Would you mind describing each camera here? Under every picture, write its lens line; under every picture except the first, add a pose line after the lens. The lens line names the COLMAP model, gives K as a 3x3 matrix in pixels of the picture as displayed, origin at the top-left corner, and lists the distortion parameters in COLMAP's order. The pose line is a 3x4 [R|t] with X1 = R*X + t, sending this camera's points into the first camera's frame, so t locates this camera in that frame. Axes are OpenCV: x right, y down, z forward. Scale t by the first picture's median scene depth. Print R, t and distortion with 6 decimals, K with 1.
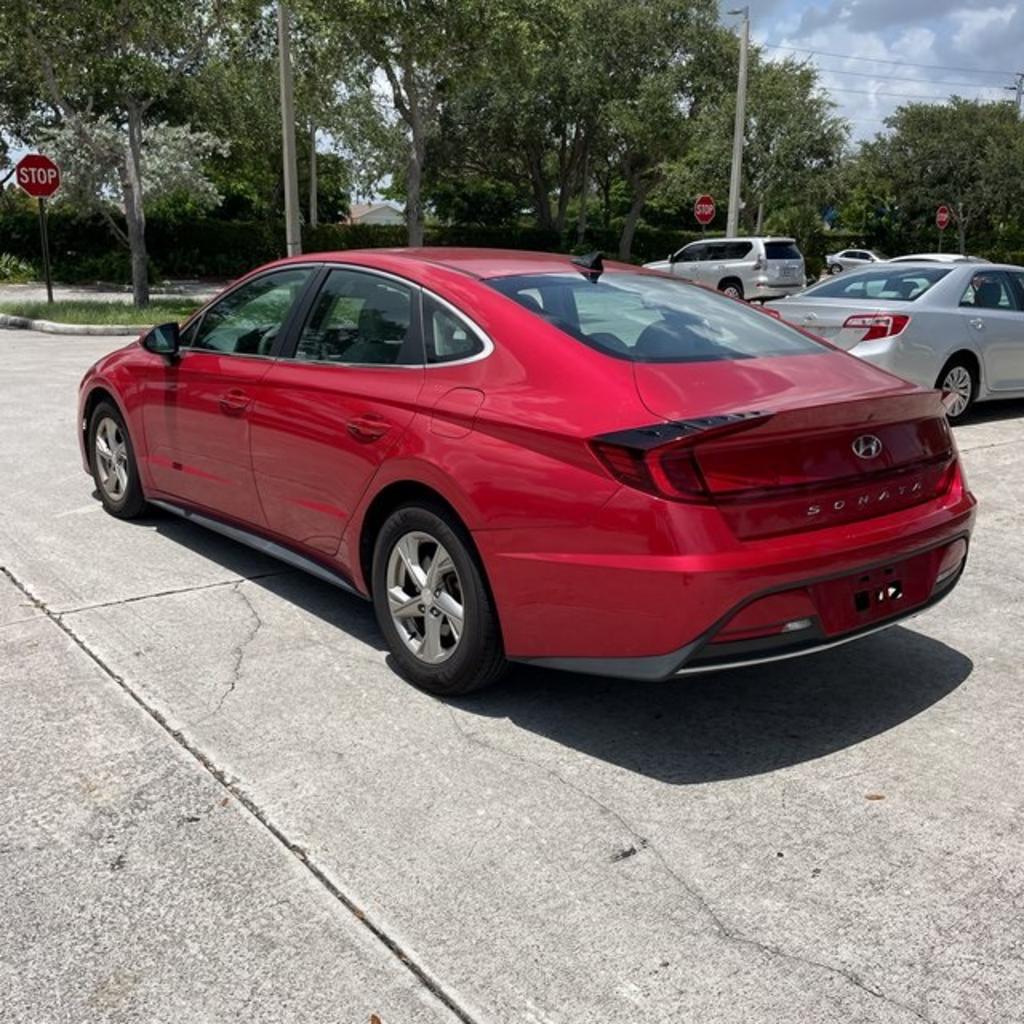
lens RADIAL K [[1051.2, 0, 512.0], [0, 1051.2, 512.0], [0, 0, 1]] dist [0.063270, -0.093175]
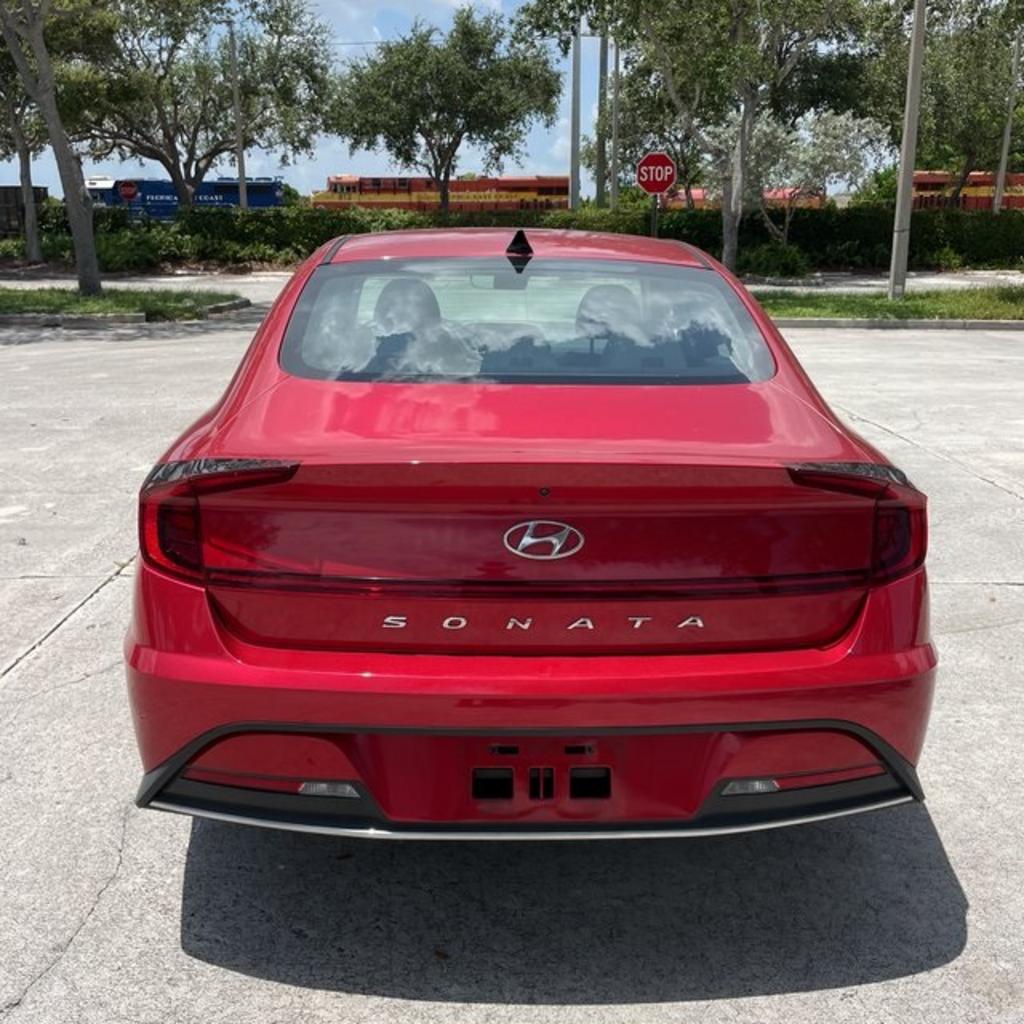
lens RADIAL K [[1051.2, 0, 512.0], [0, 1051.2, 512.0], [0, 0, 1]] dist [0.063270, -0.093175]
pose [[0.792248, 0.137799, -0.594437, 0.112886], [-0.133663, 0.989699, 0.051284, -0.017596], [0.595380, 0.038824, 0.802505, 0.081846]]
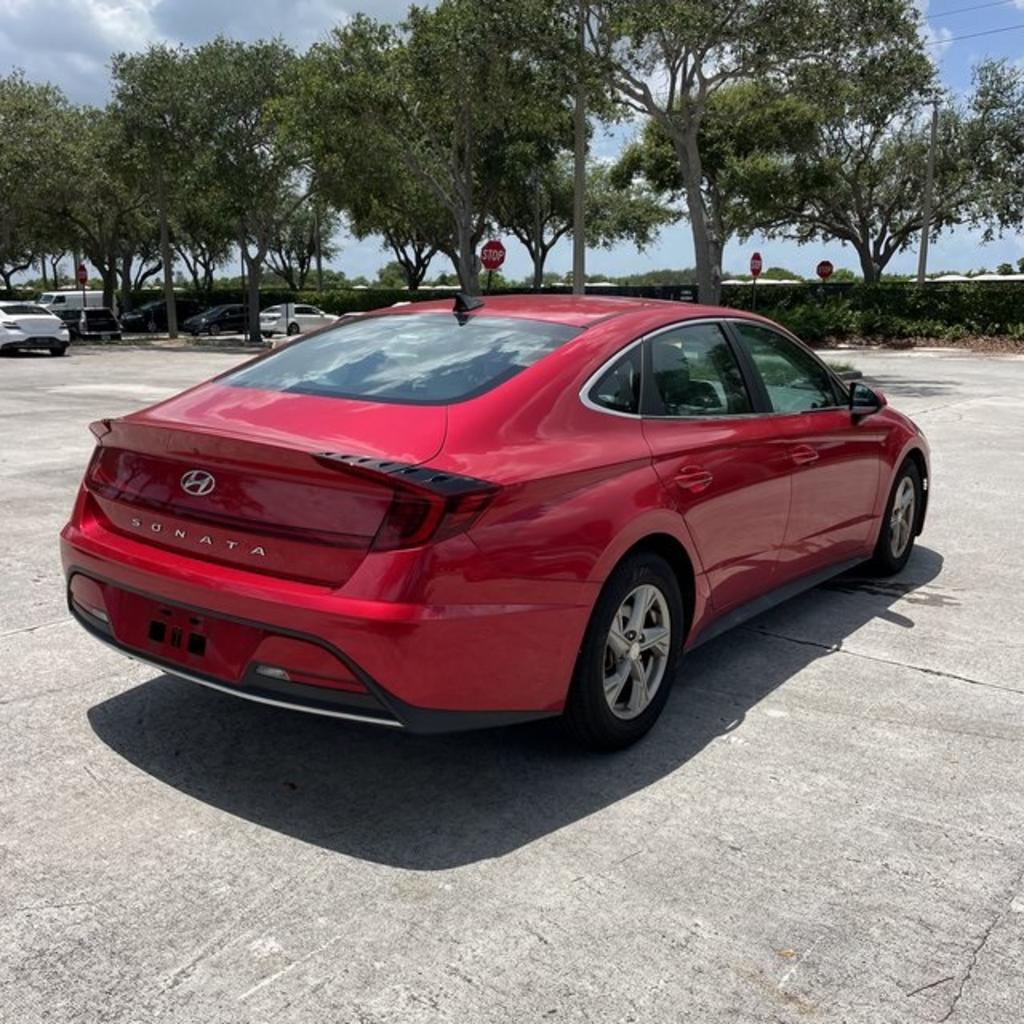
lens RADIAL K [[1046.6, 0, 512.0], [0, 1046.6, 512.0], [0, 0, 1]] dist [0.070455, -0.045802]
pose [[0.245766, 0.171398, -0.954056, 0.210341], [-0.242589, 0.963798, 0.110657, -0.033493], [0.938483, 0.204248, 0.278448, 0.159441]]
